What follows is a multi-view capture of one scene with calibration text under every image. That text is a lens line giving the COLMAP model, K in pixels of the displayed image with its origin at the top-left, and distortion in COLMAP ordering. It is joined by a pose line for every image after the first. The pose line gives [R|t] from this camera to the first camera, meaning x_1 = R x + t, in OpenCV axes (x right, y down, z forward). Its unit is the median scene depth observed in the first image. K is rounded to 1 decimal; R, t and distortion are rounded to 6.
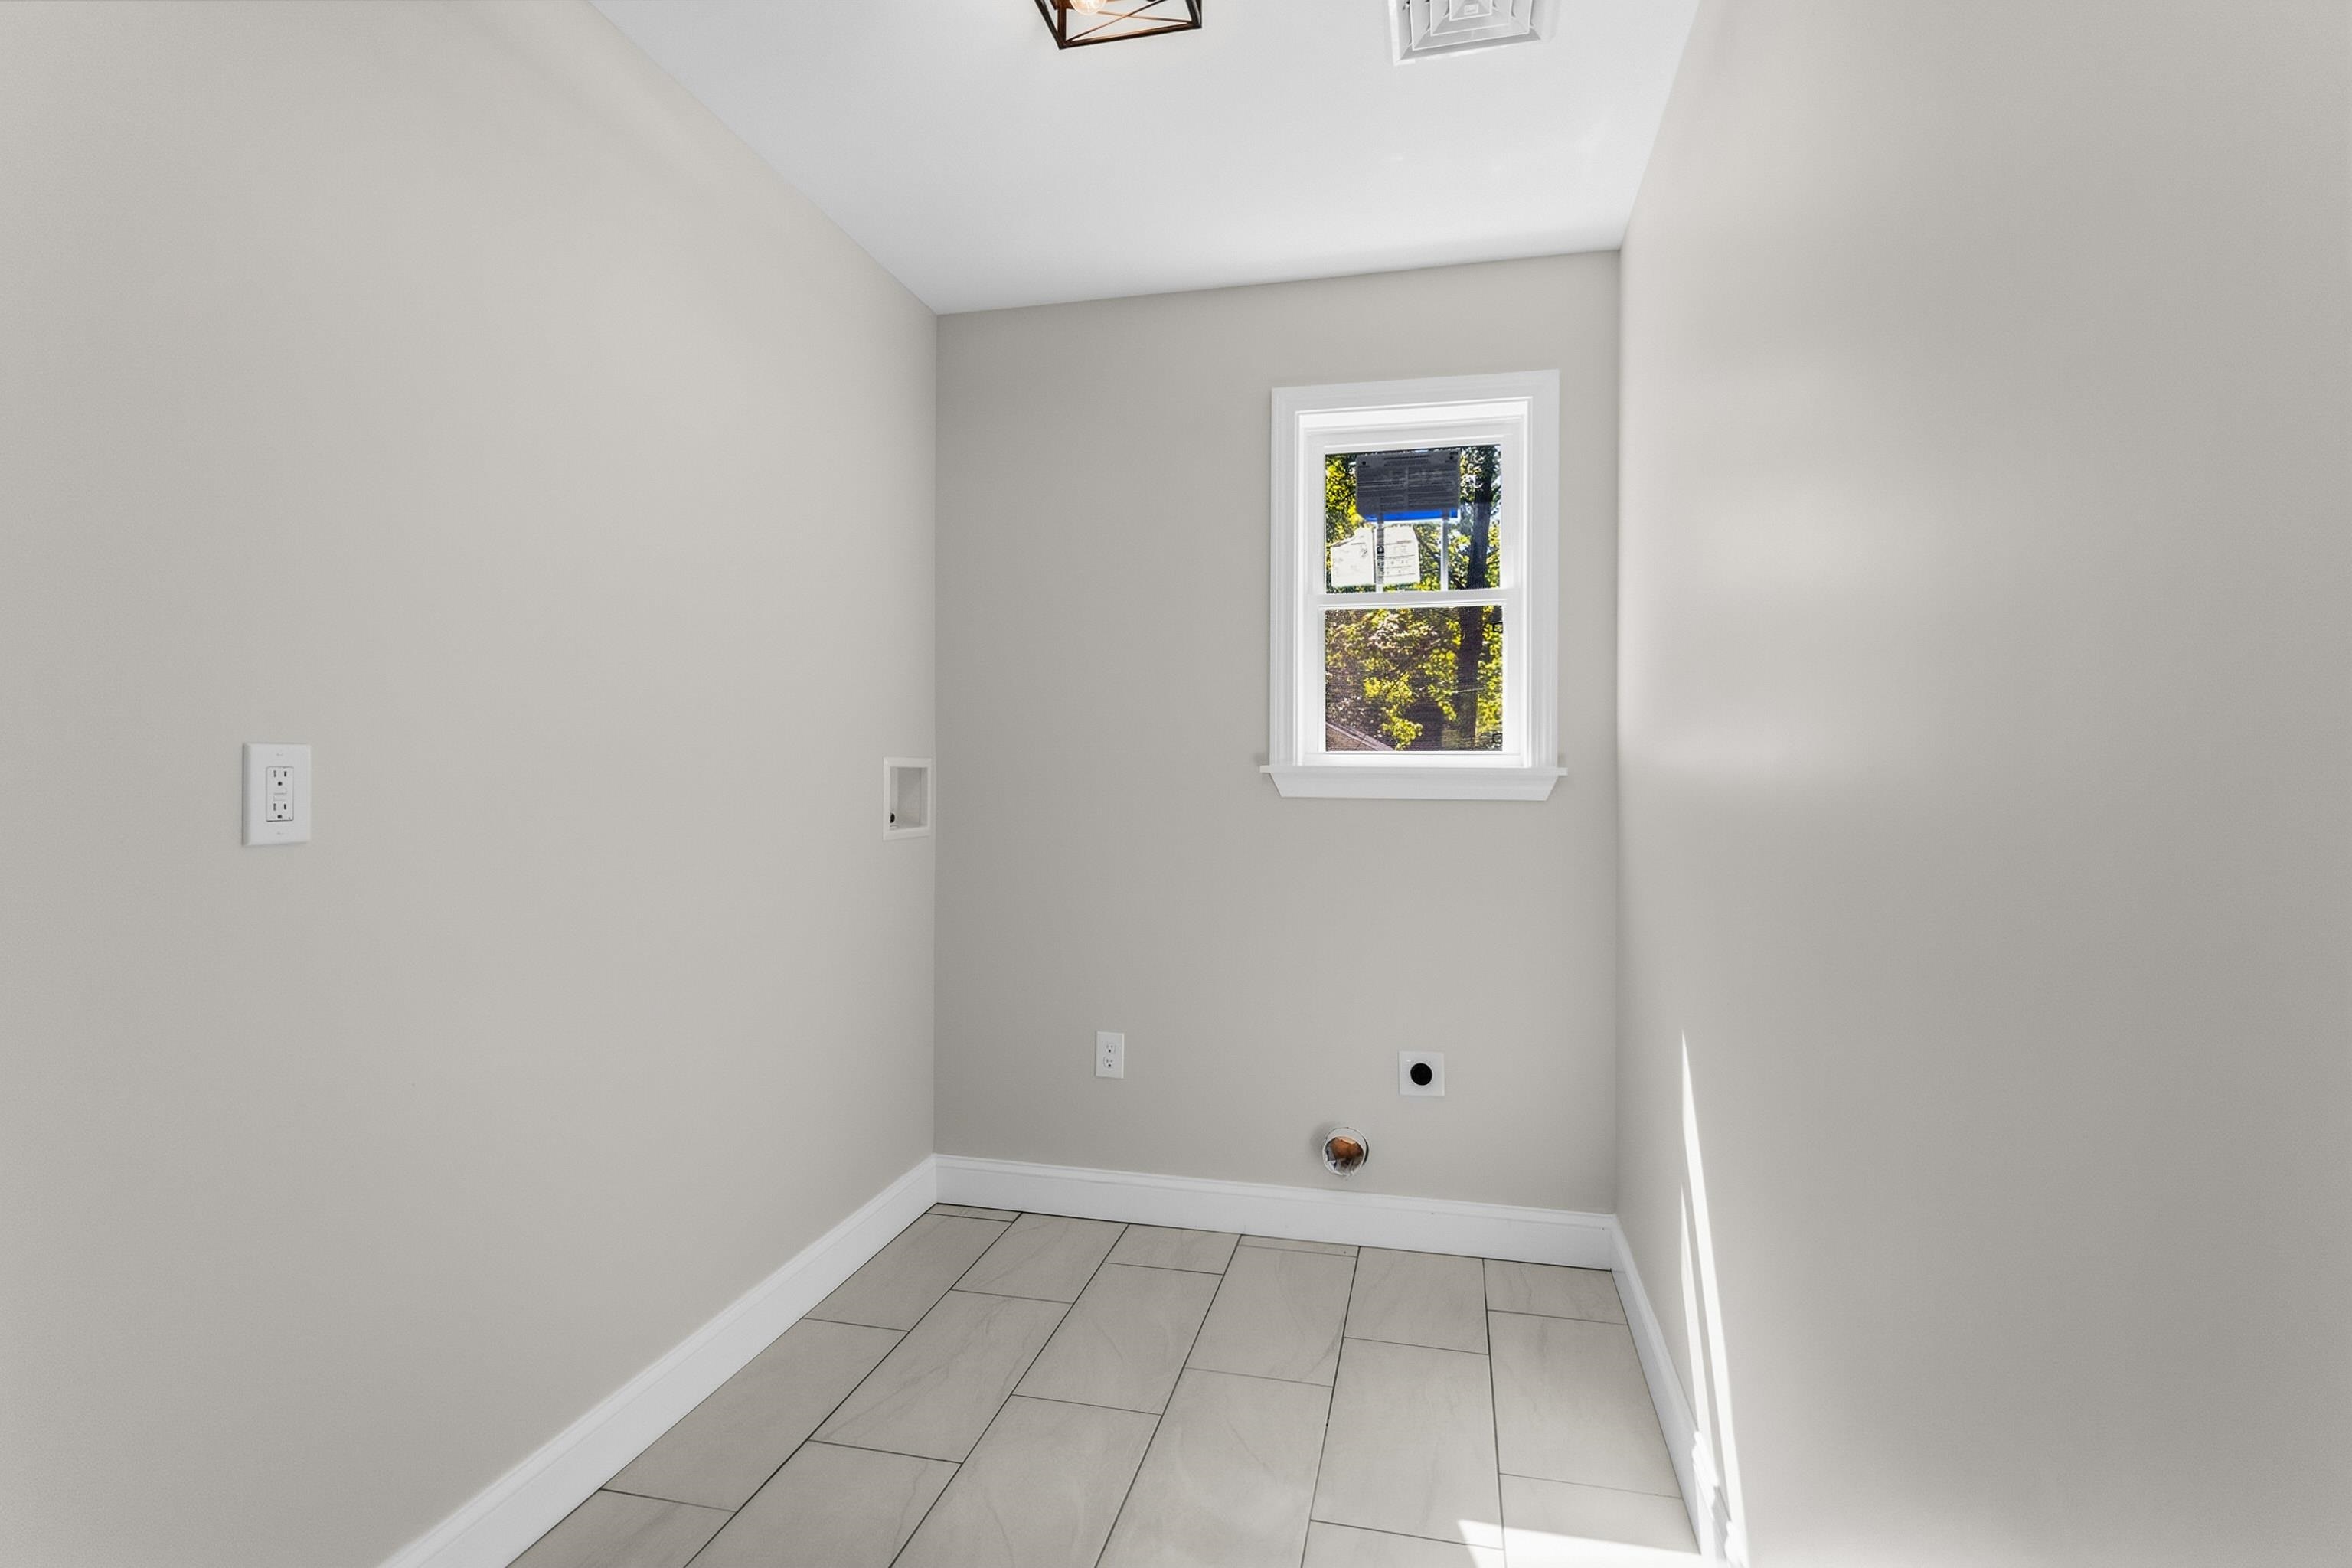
lens RADIAL K [[1184.1, 0, 1175.1], [0, 1184.1, 778.8], [0, 0, 1]] dist [-0.003748, -0.000018]
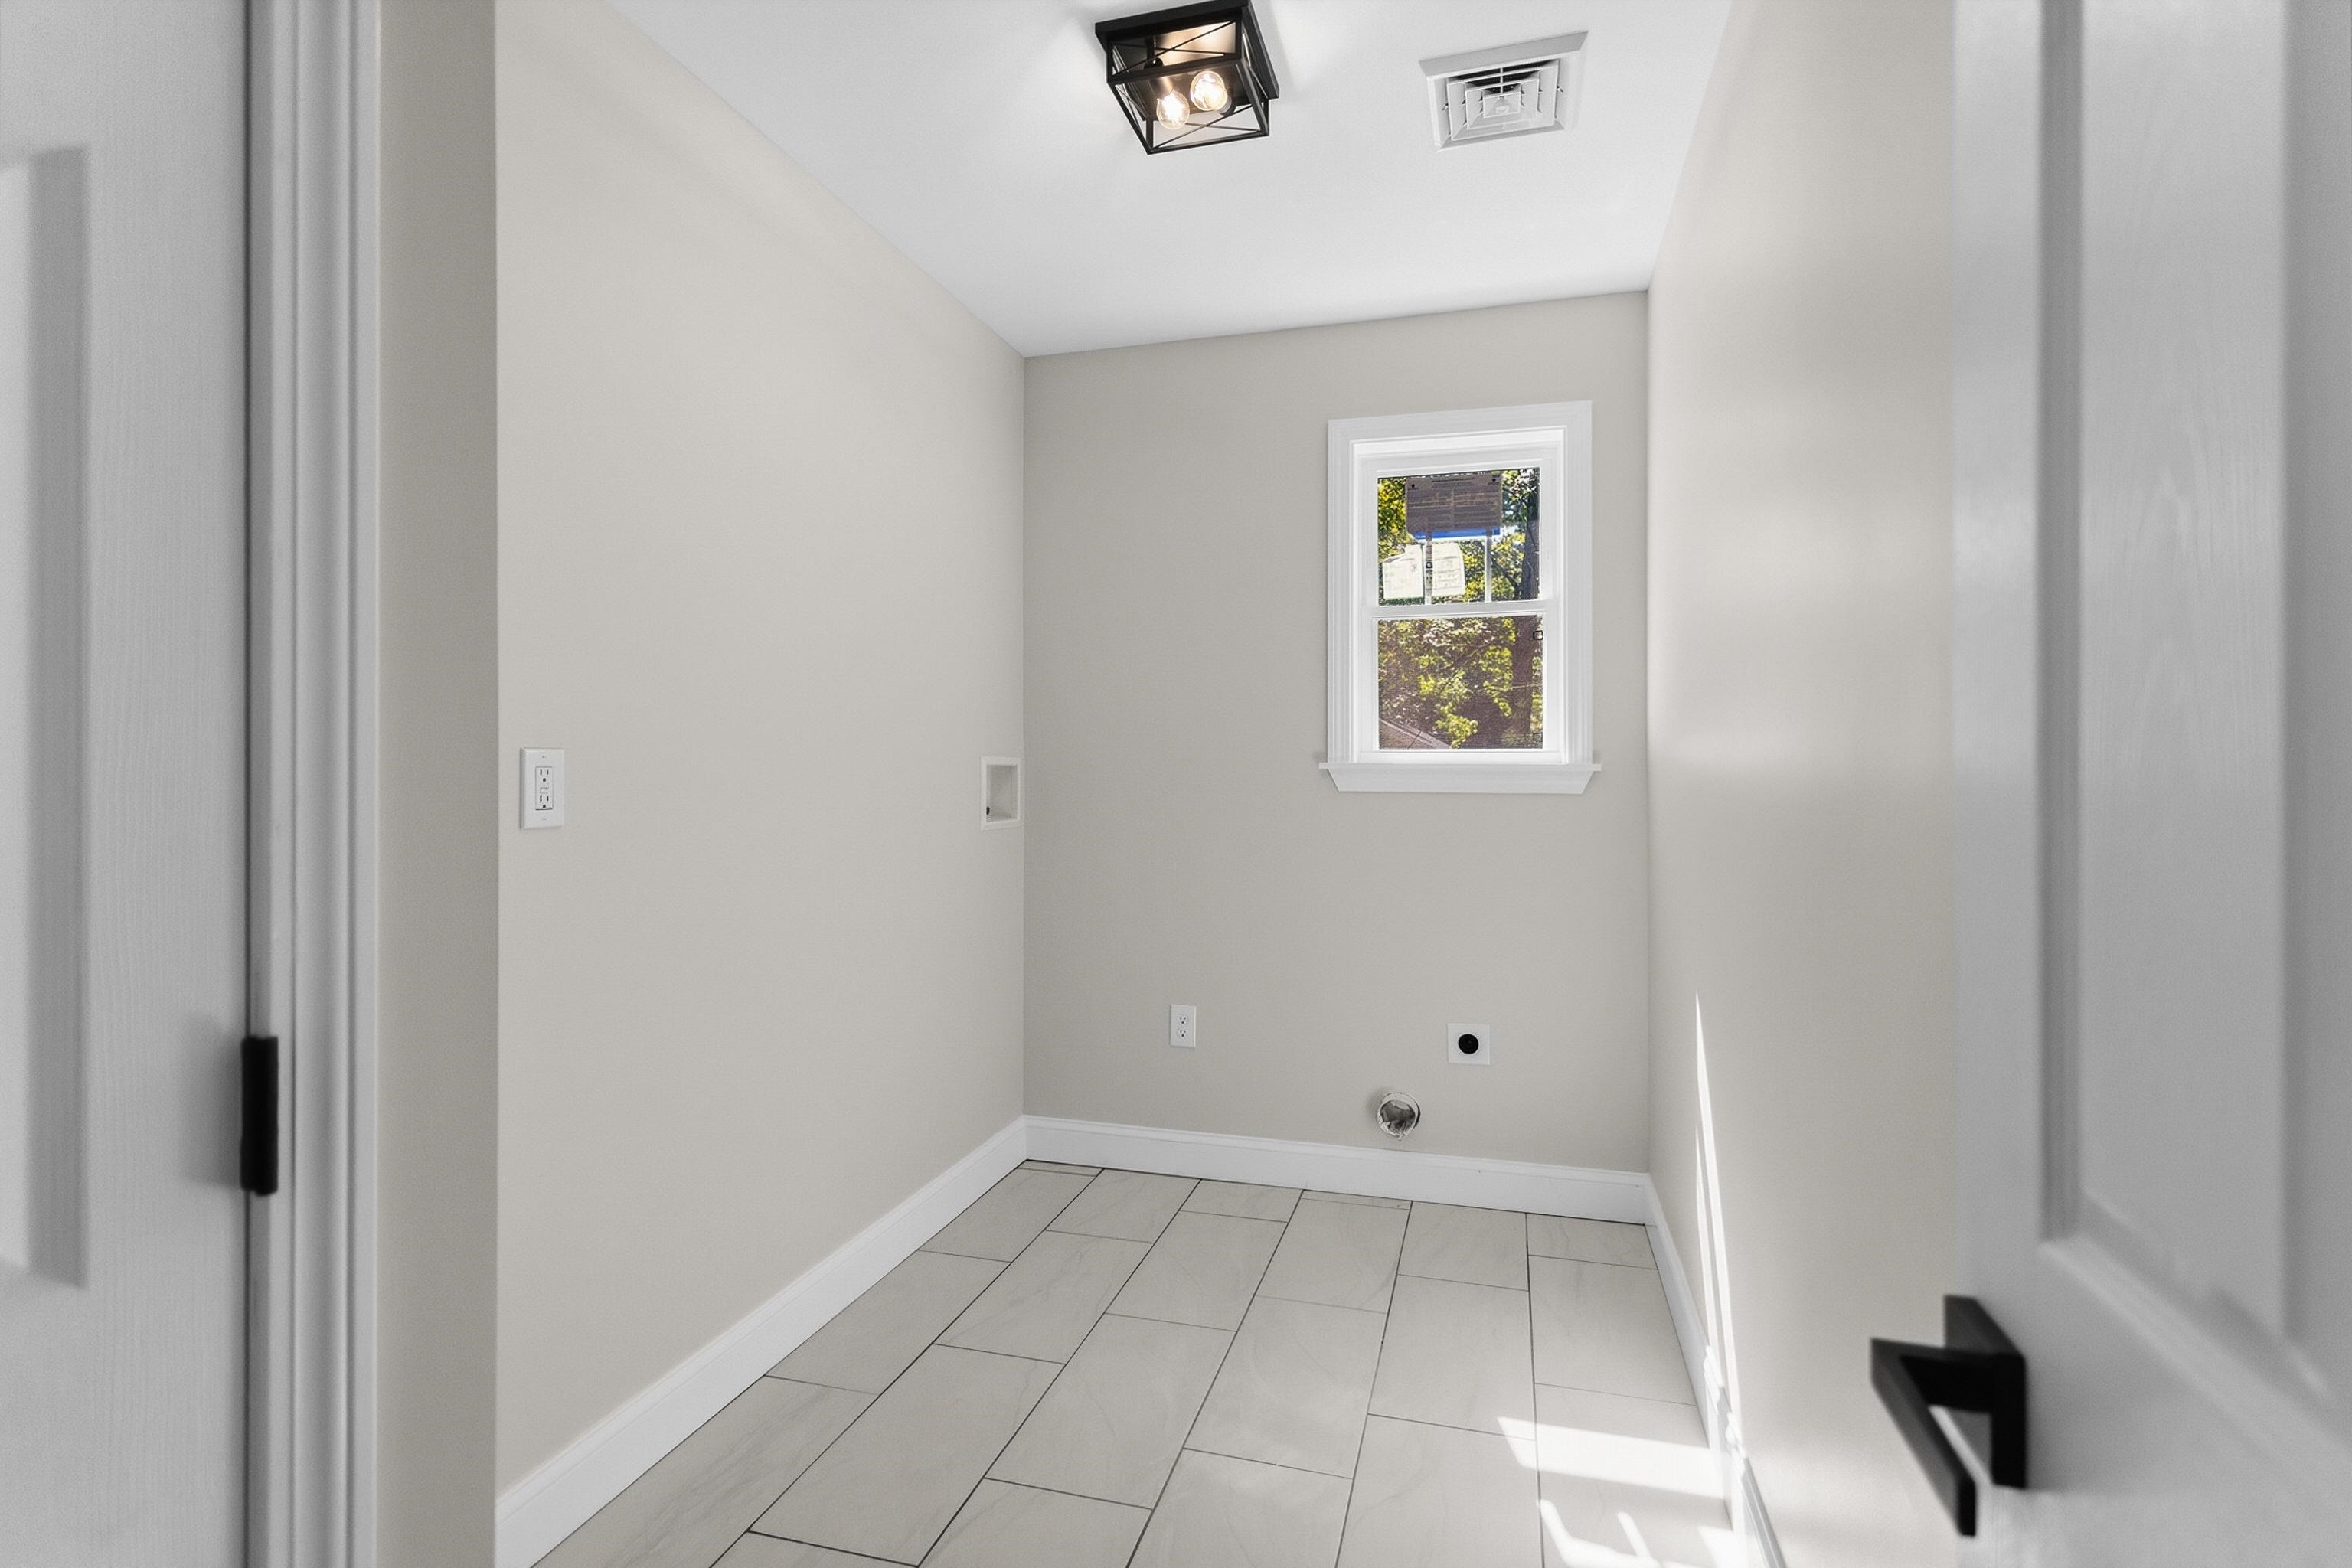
lens RADIAL K [[1184.1, 0, 1172.9], [0, 1184.1, 763.8], [0, 0, 1]] dist [-0.003748, -0.000018]
pose [[0.998869, -0.003028, -0.047446, -0.013586], [0.002542, 0.999944, -0.010313, 0.000815], [0.047475, 0.010181, 0.998821, -0.122152]]
